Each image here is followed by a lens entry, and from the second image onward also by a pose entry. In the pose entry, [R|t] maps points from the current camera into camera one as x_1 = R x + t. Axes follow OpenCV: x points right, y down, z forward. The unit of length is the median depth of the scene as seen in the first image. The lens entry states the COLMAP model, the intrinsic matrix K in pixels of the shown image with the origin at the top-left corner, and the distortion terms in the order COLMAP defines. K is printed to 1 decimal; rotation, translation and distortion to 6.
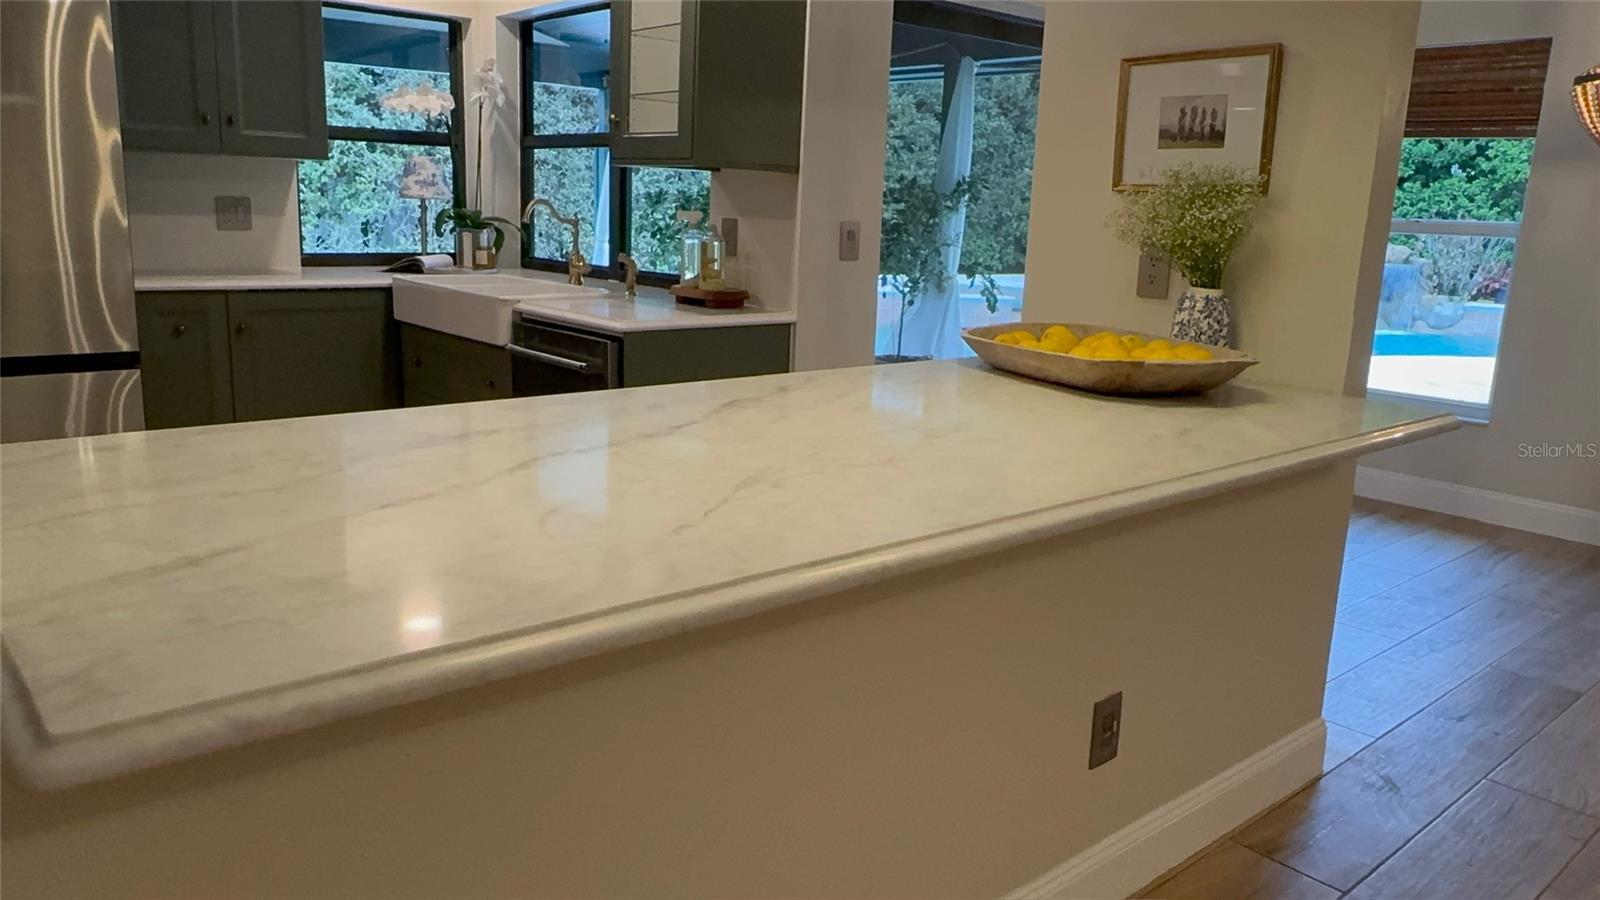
lens RADIAL K [[1143.4, 0, 800.0], [0, 1143.4, 450.0], [0, 0, 1]] dist [-0.005401, -0.009372]
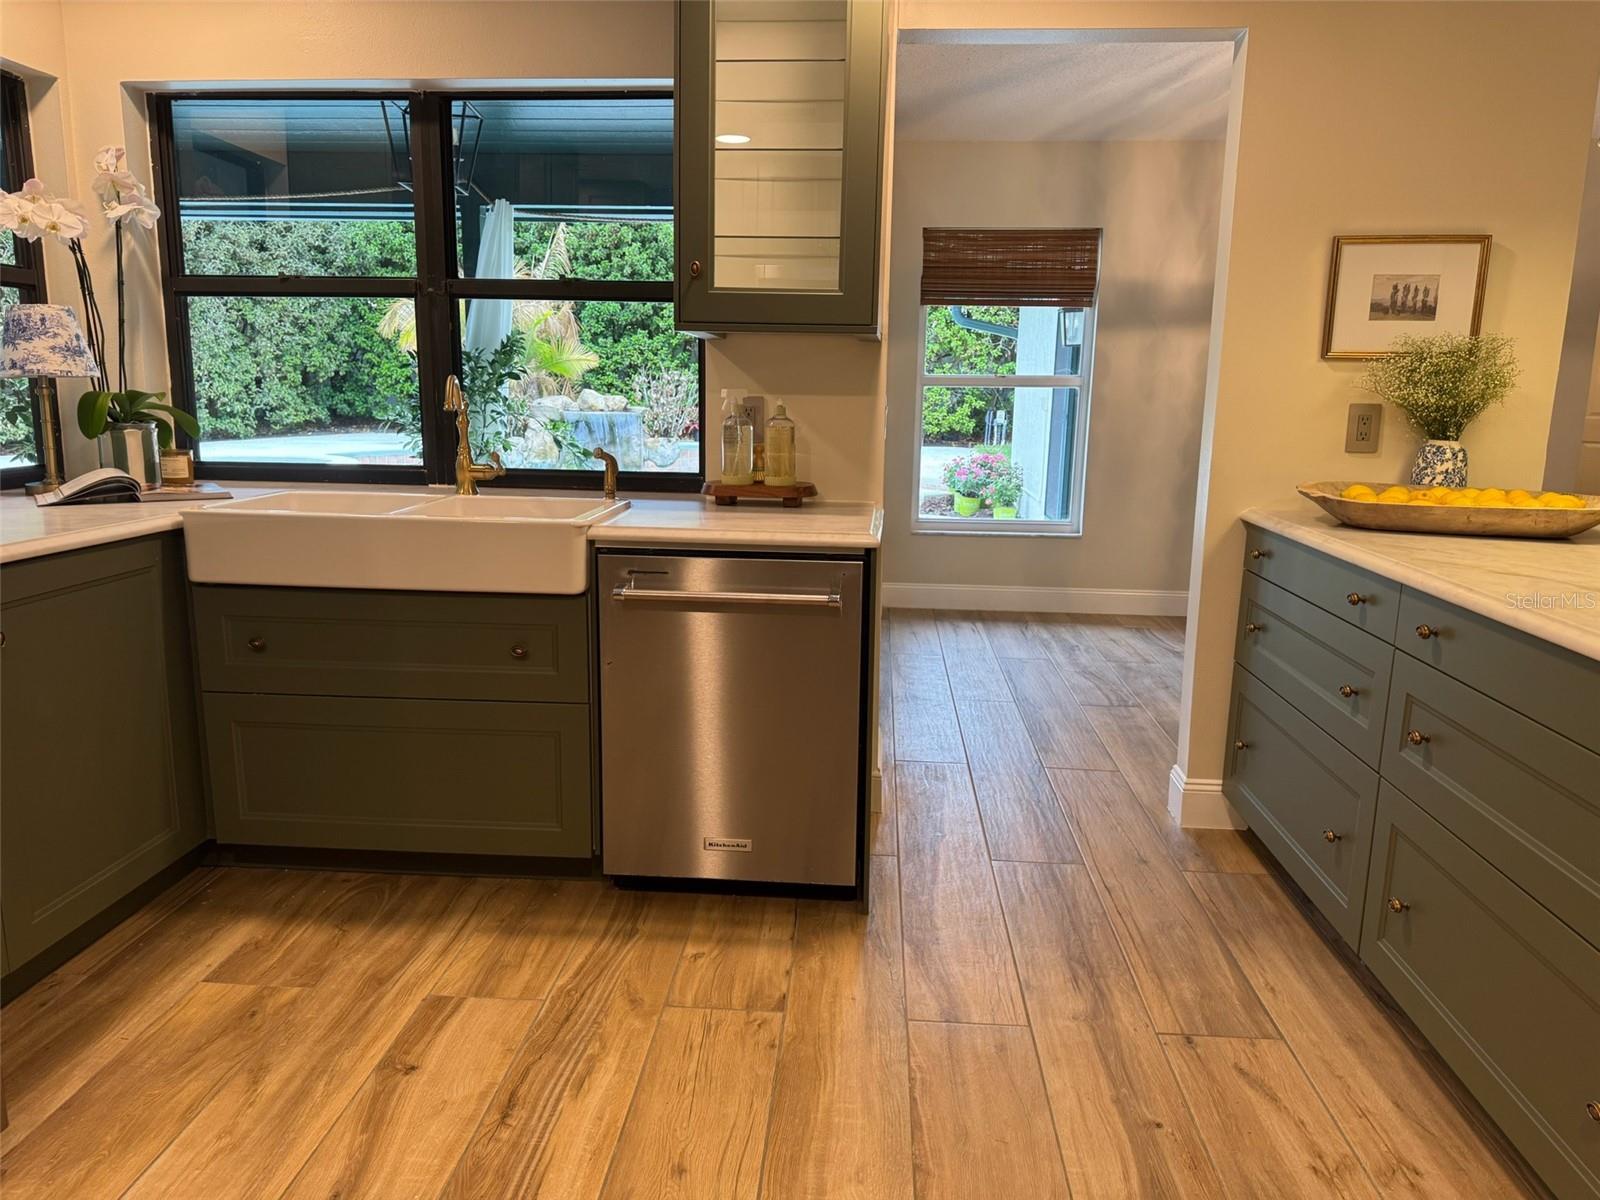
lens RADIAL K [[1128.7, 0, 800.0], [0, 1128.7, 600.0], [0, 0, 1]] dist [0.060843, -0.065498]
pose [[0.711042, -0.158472, 0.685059, -0.517147], [0.159542, 0.985222, 0.062314, -0.087767], [-0.684810, 0.064988, 0.725818, 0.337753]]
